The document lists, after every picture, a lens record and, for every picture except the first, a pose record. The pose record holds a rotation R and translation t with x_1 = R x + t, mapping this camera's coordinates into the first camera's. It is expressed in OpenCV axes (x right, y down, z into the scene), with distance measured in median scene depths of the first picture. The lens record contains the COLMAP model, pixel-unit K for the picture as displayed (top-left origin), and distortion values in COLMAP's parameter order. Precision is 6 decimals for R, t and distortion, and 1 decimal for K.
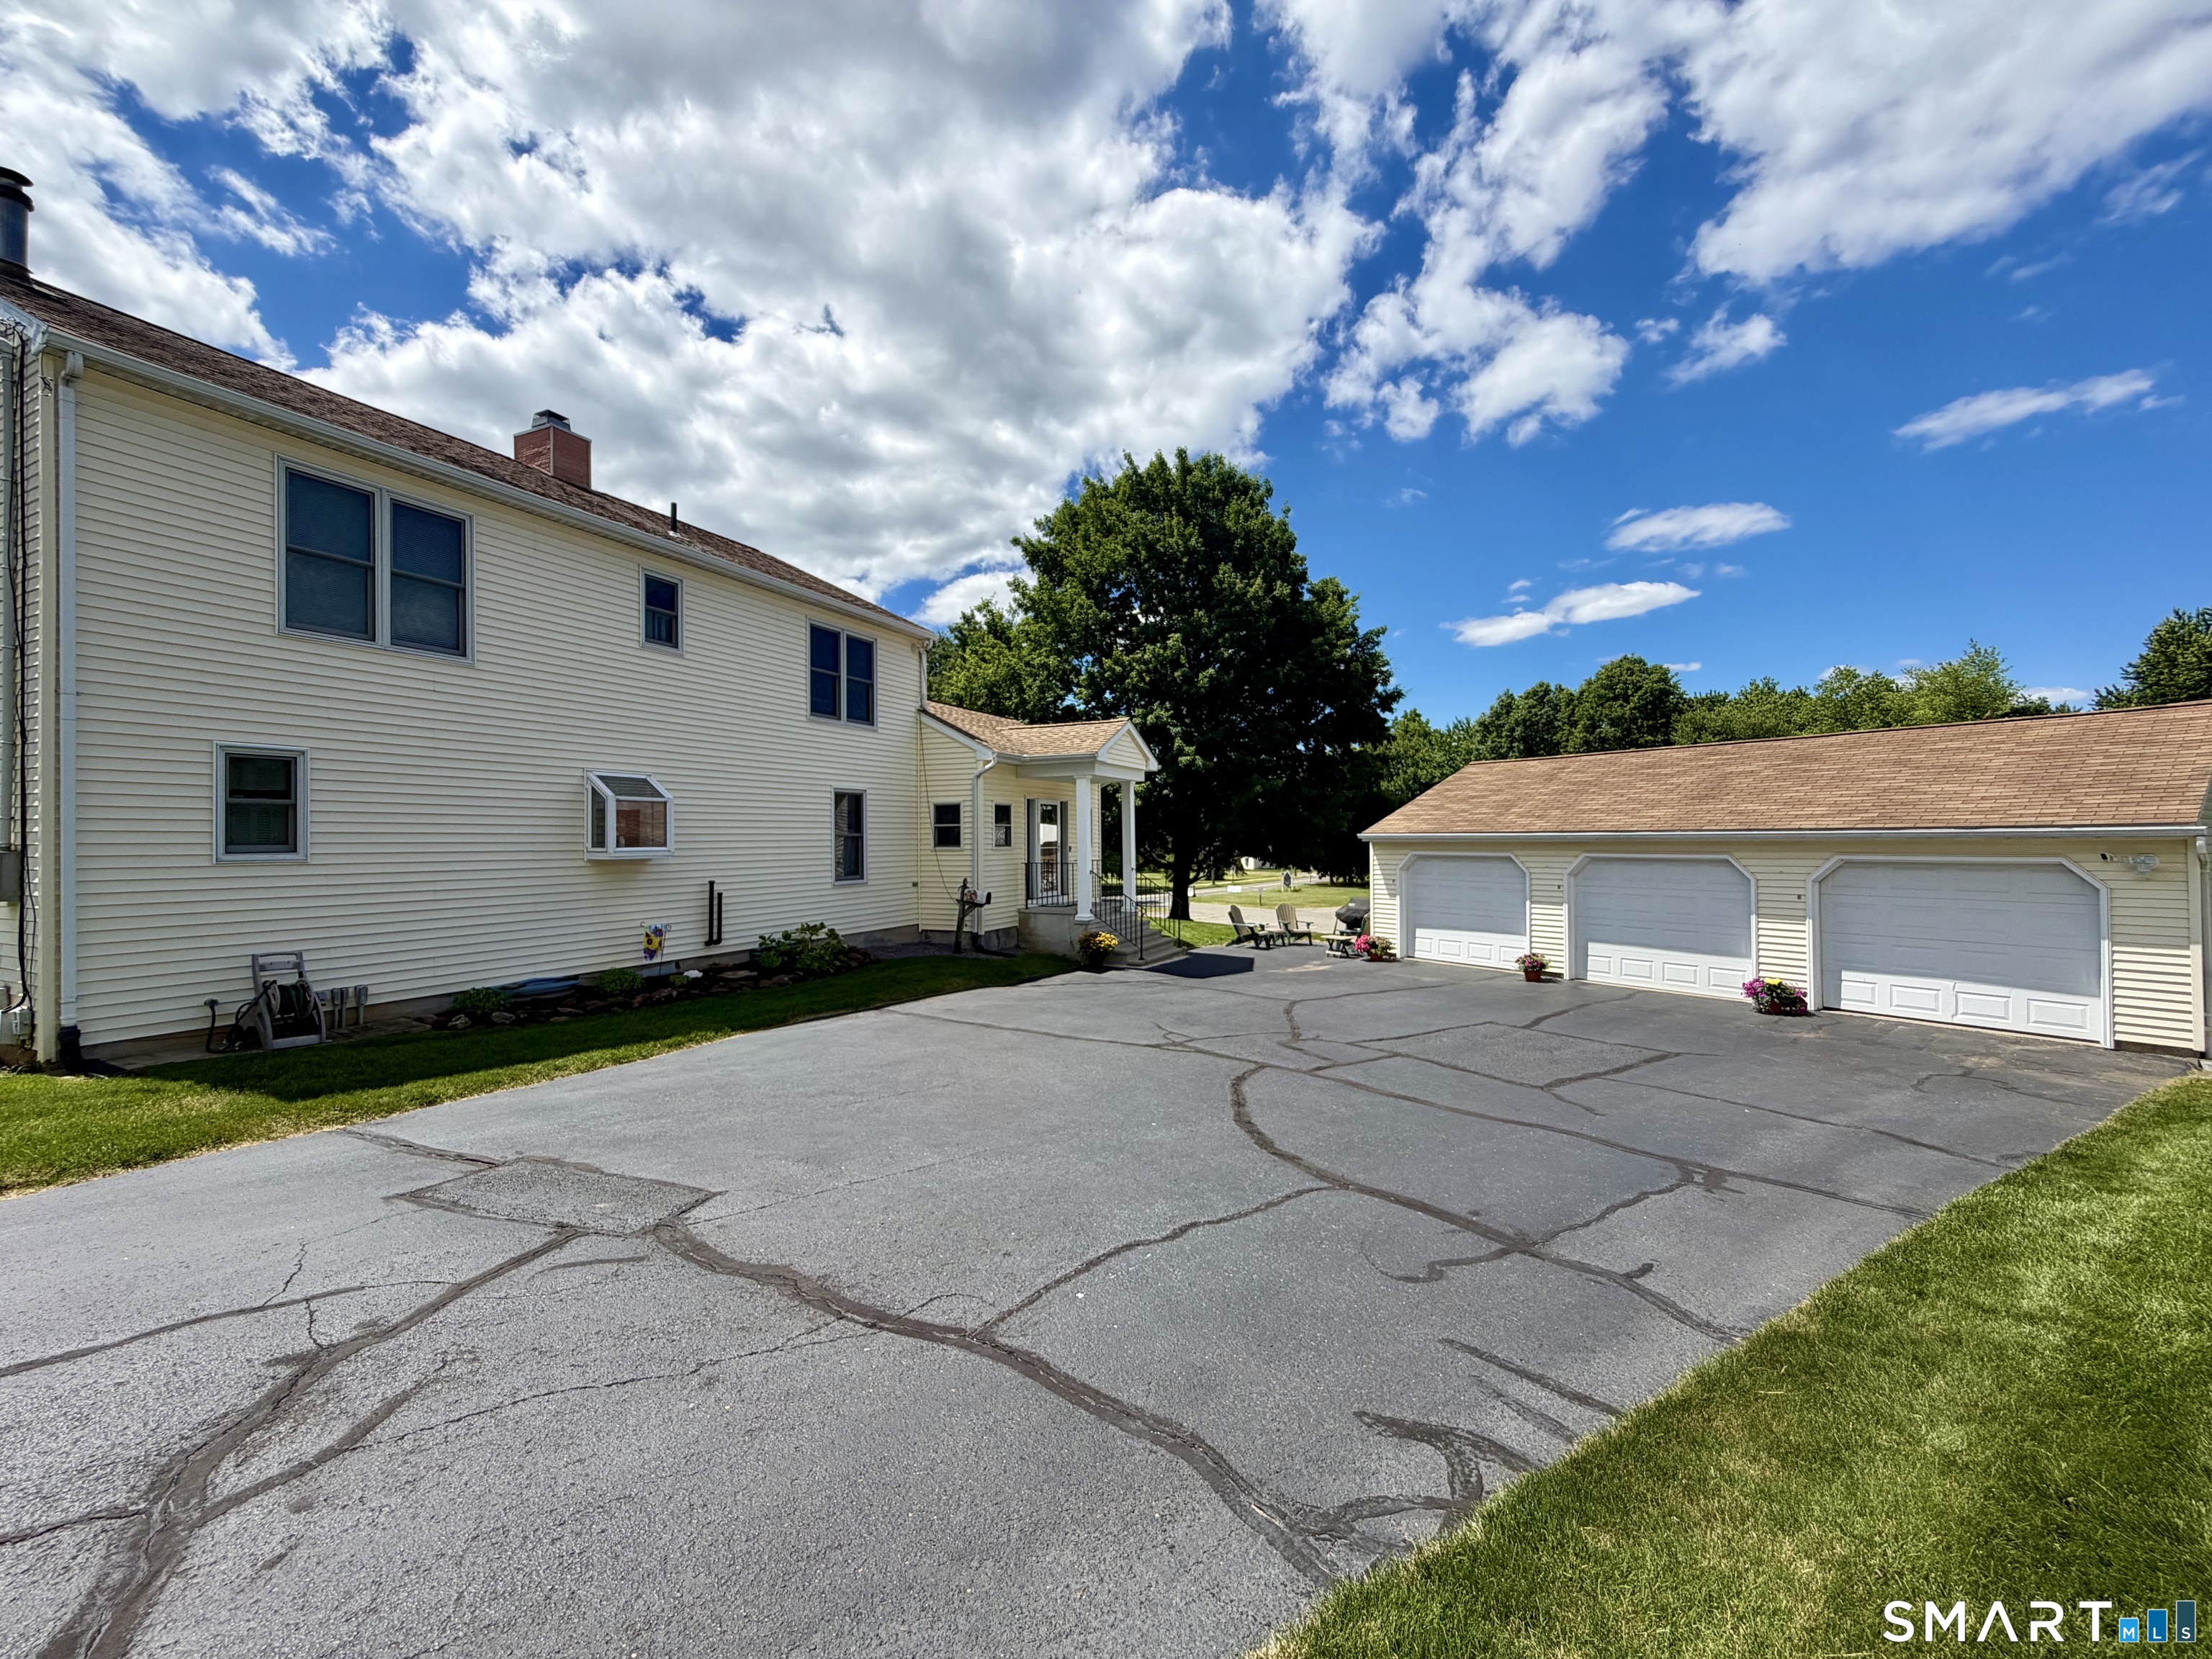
lens RADIAL K [[897.5, 0, 1099.4], [0, 897.5, 834.1], [0, 0, 1]] dist [0.000824, 0.000236]
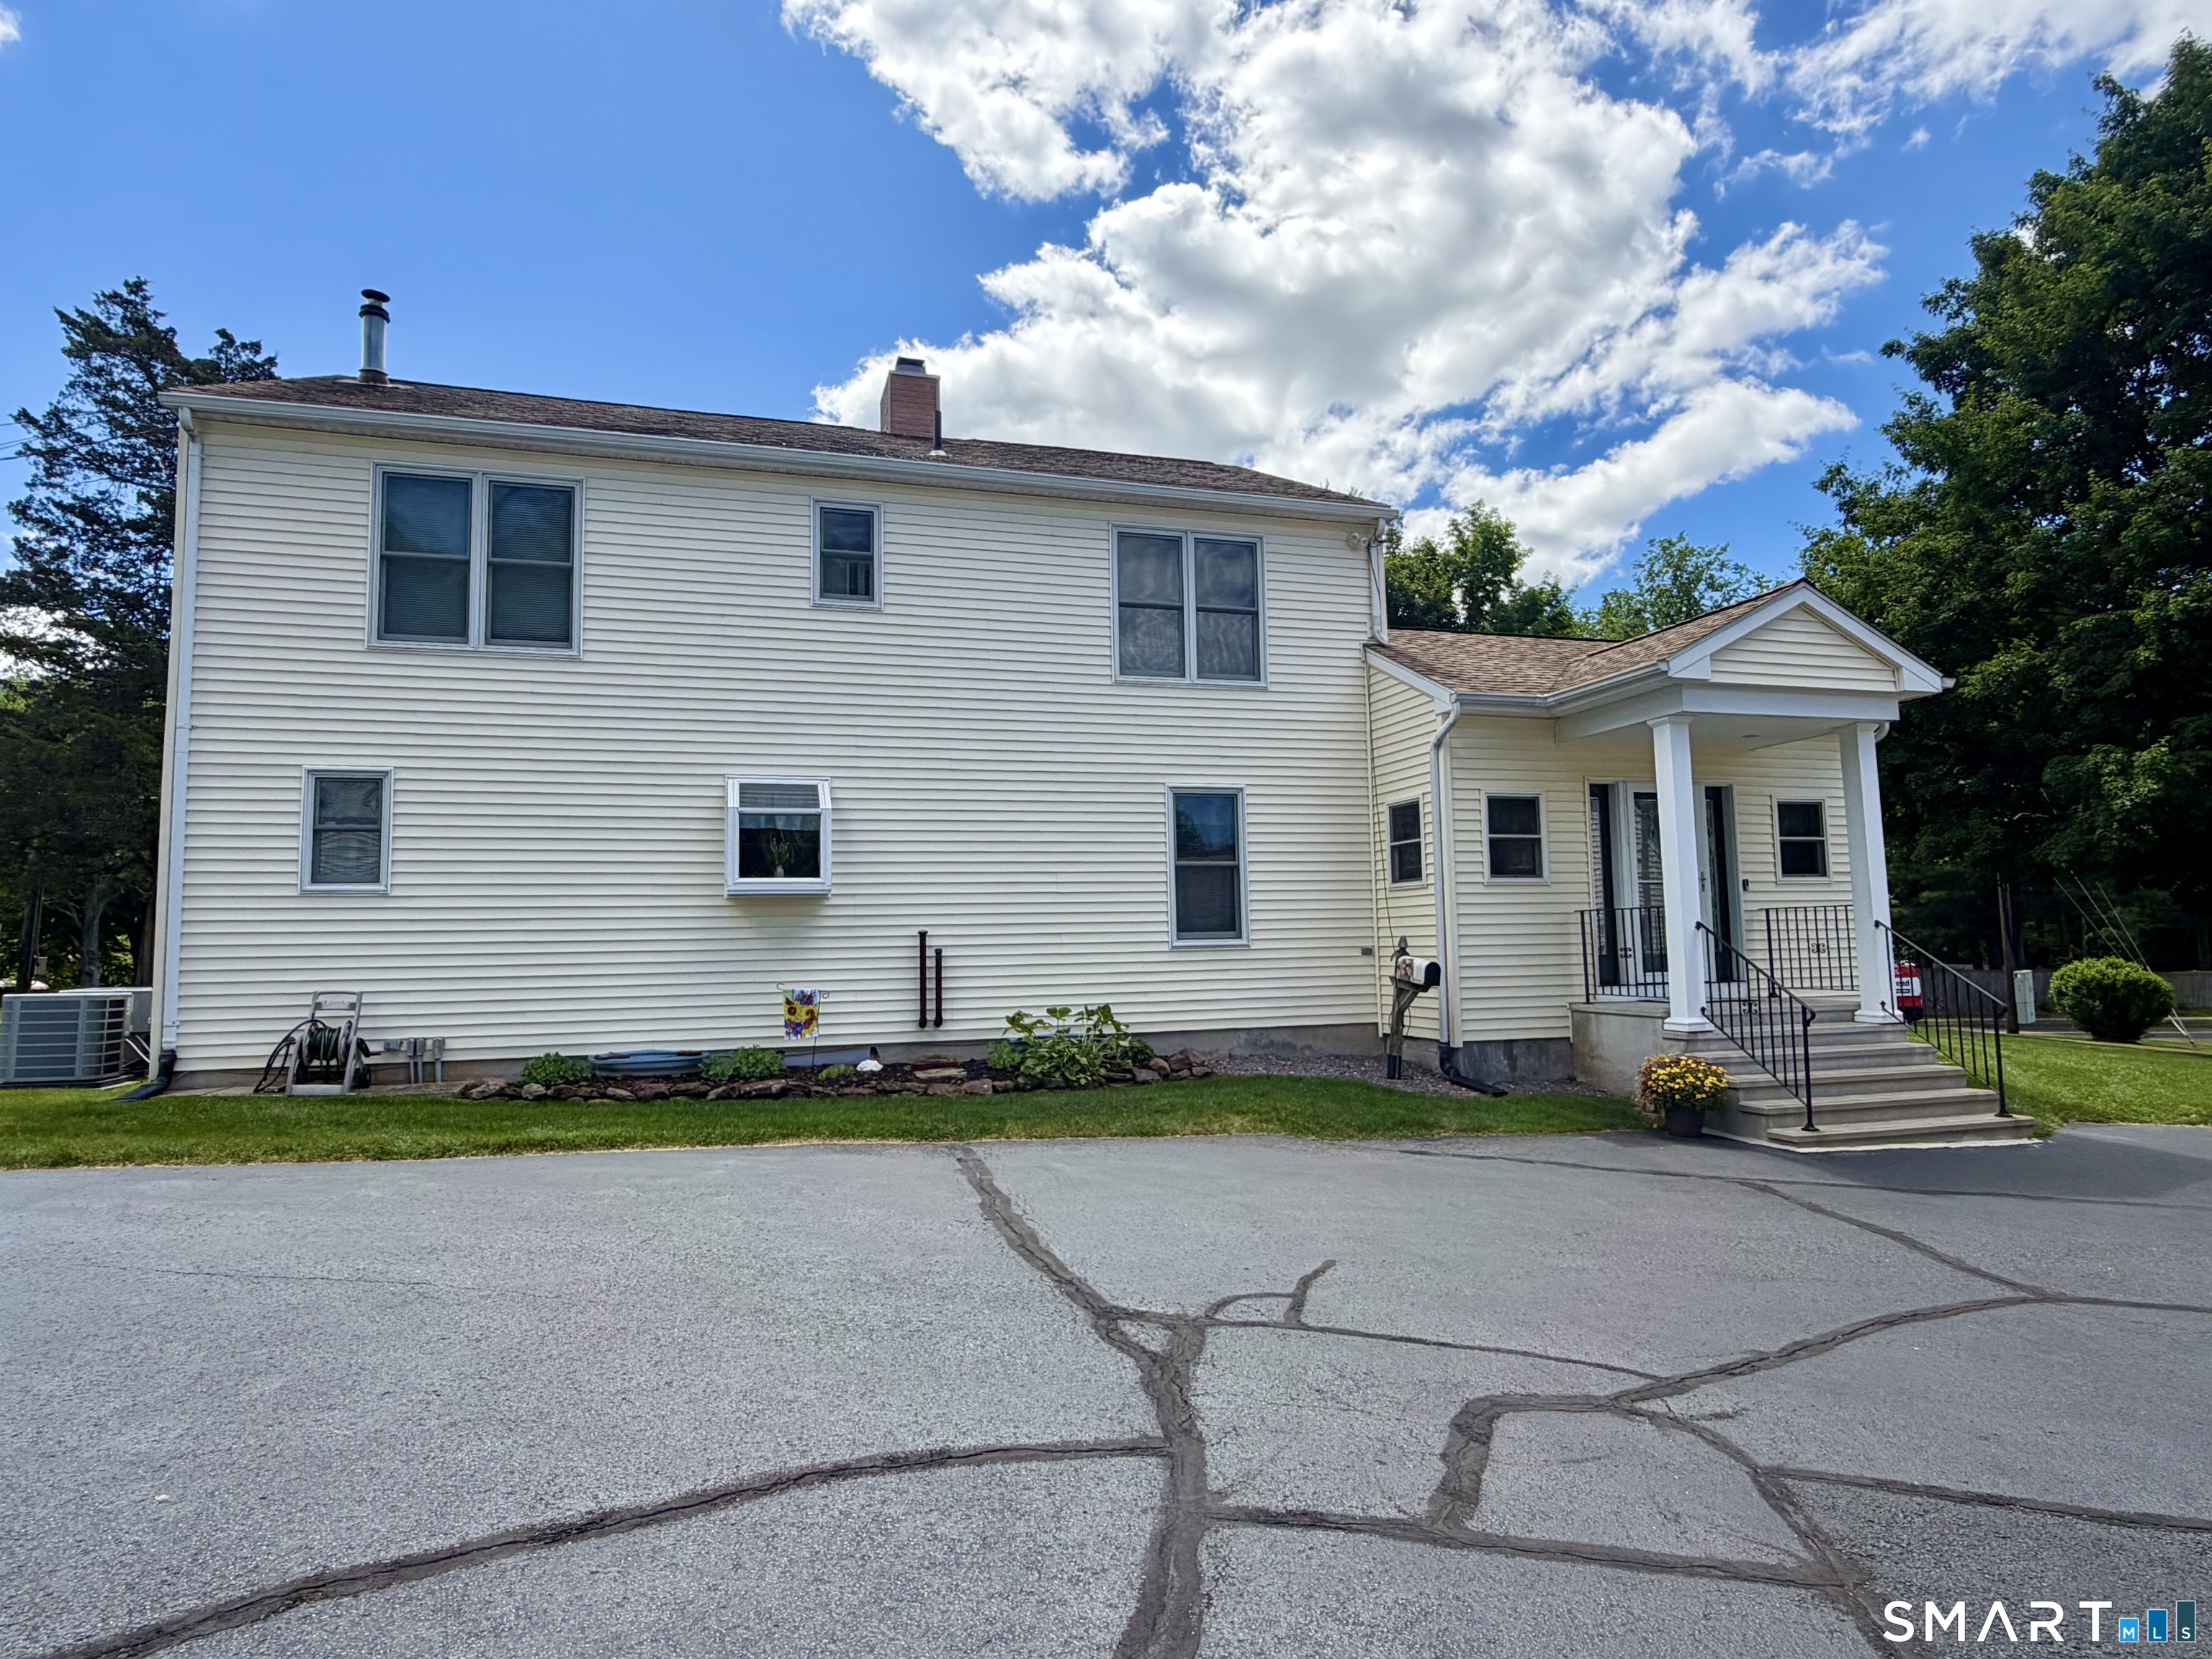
lens RADIAL K [[1232.4, 0, 1099.3], [0, 1232.4, 823.7], [0, 0, 1]] dist [-0.003296, -0.001846]
pose [[0.666965, -0.075274, -0.741277, 0.344862], [0.015610, 0.996077, -0.087102, 0.054096], [0.744926, 0.046522, 0.665523, 0.474668]]
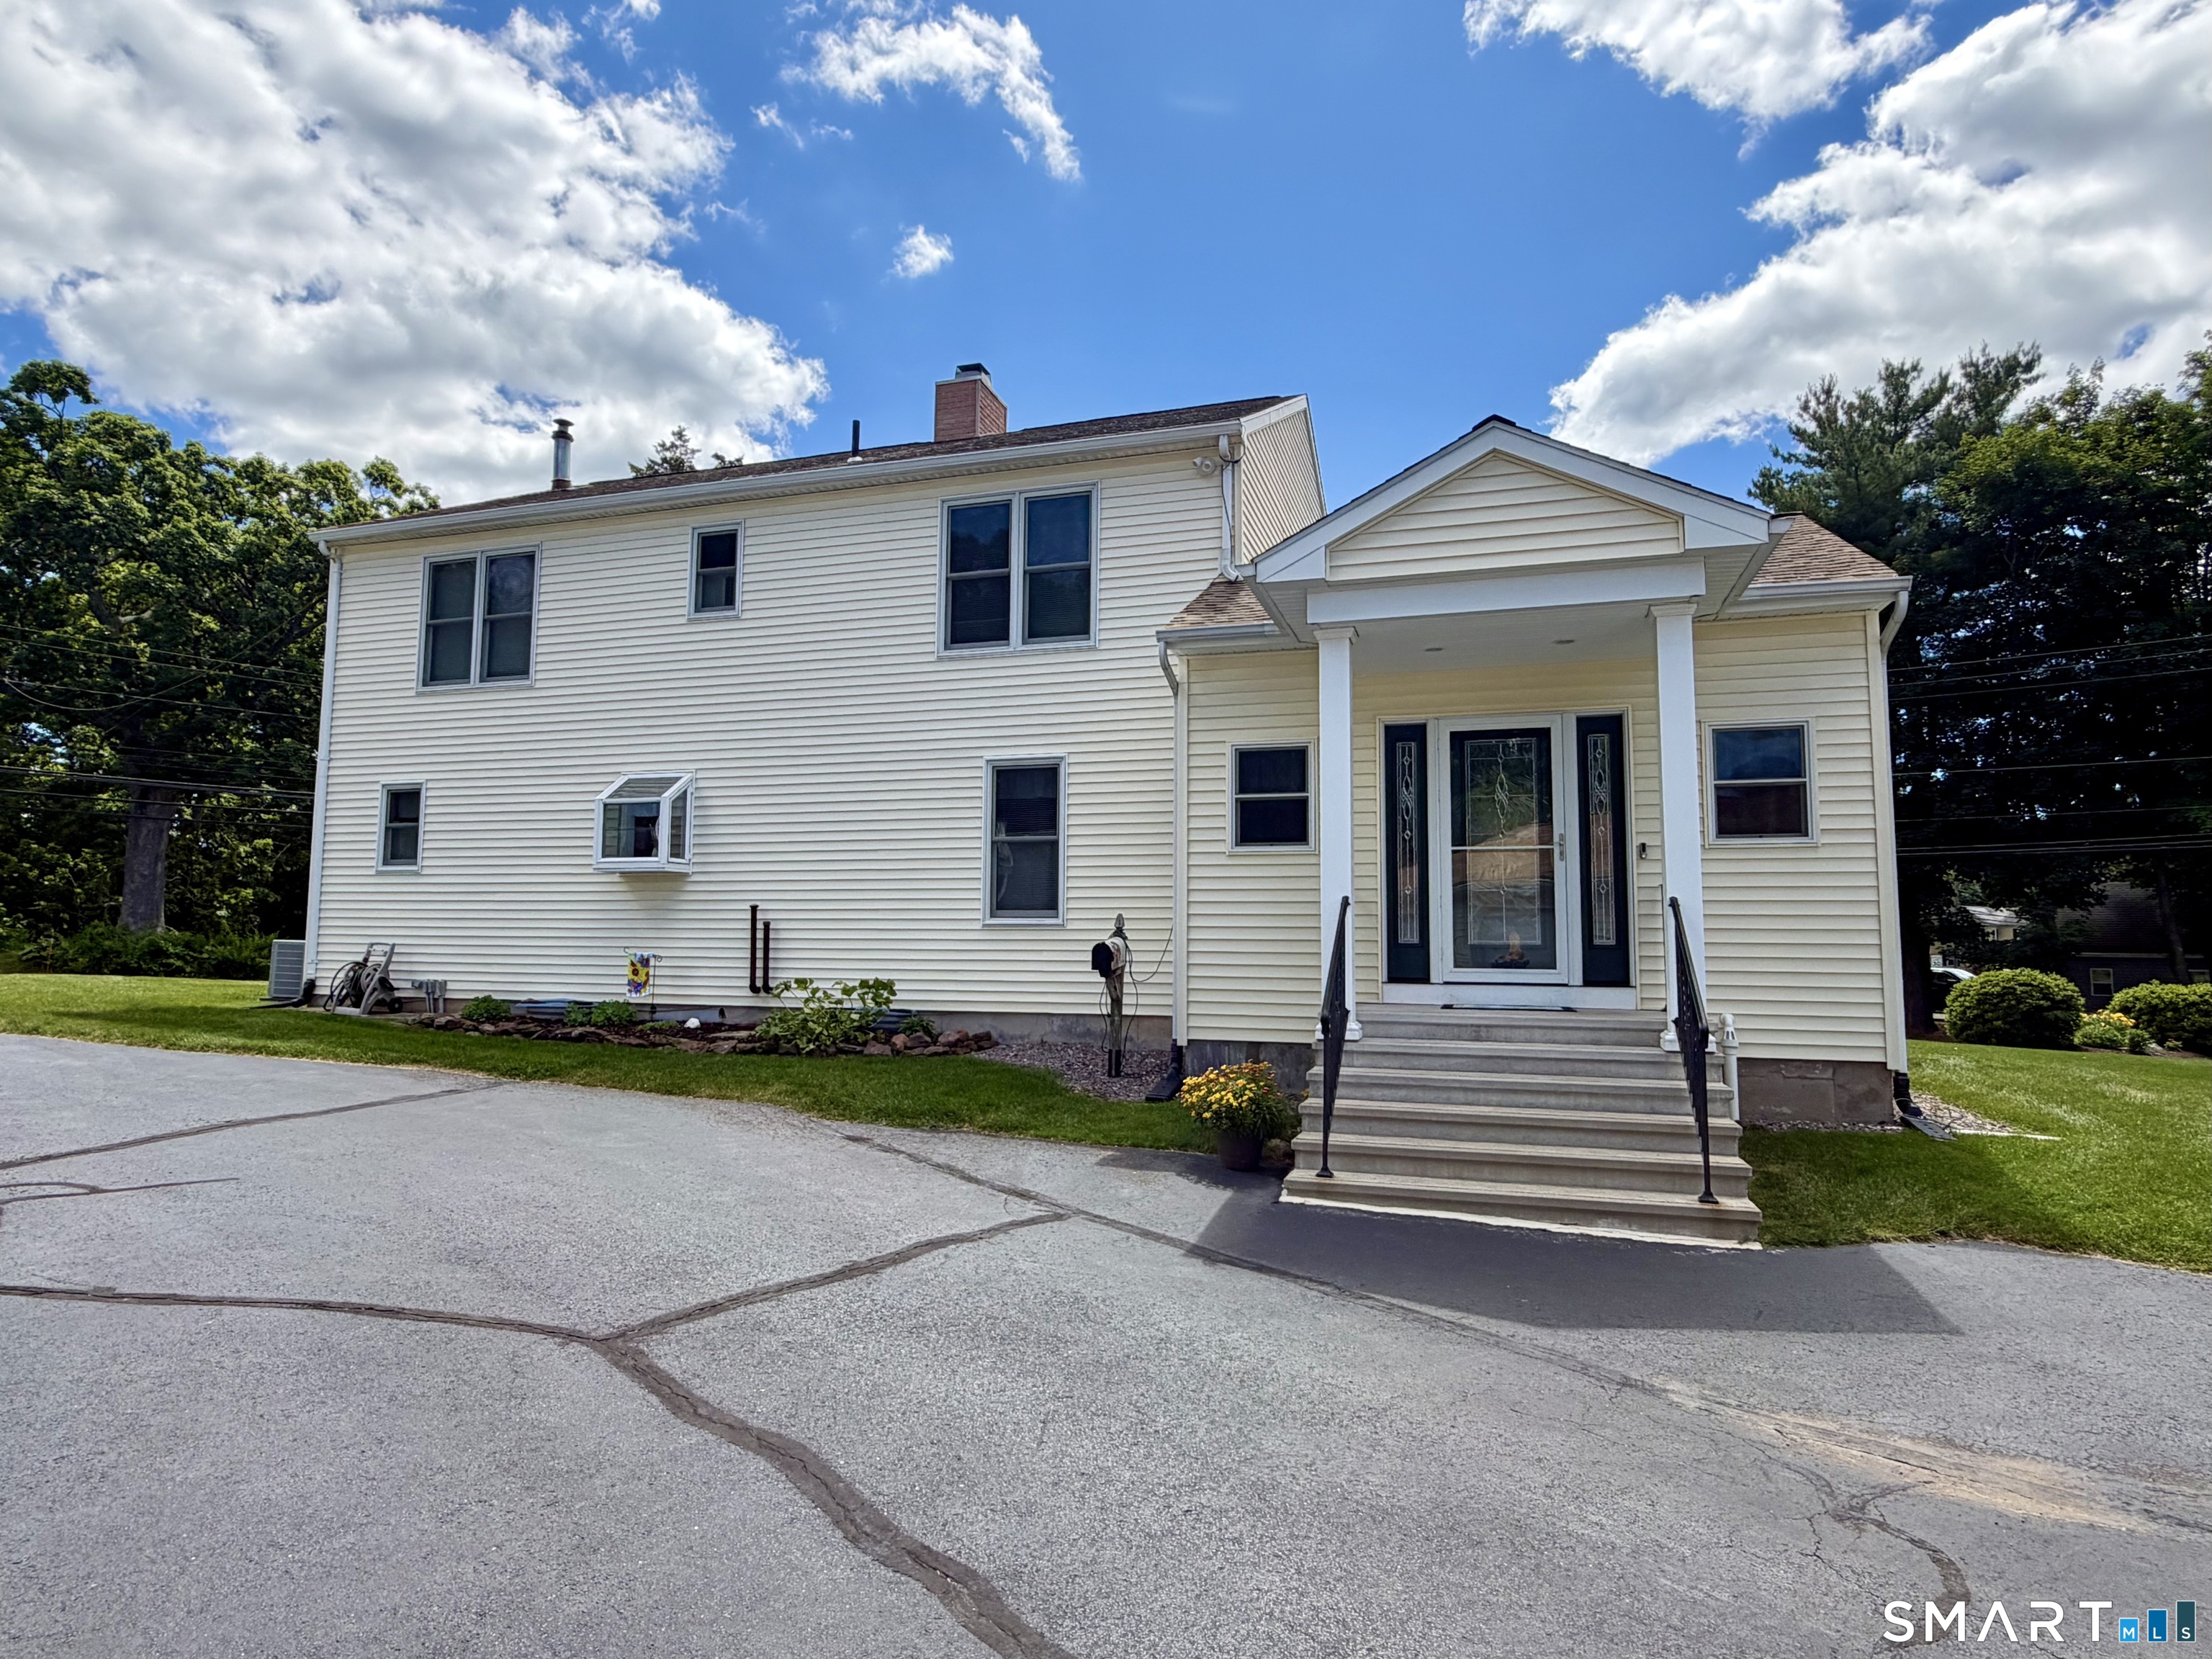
lens RADIAL K [[1232.4, 0, 1112.2], [0, 1232.4, 826.7], [0, 0, 1]] dist [-0.003296, -0.001846]
pose [[0.143892, -0.088495, -0.985629, 0.606555], [-0.006561, 0.995886, -0.090374, 0.076840], [0.989572, 0.019471, 0.142719, 1.133910]]
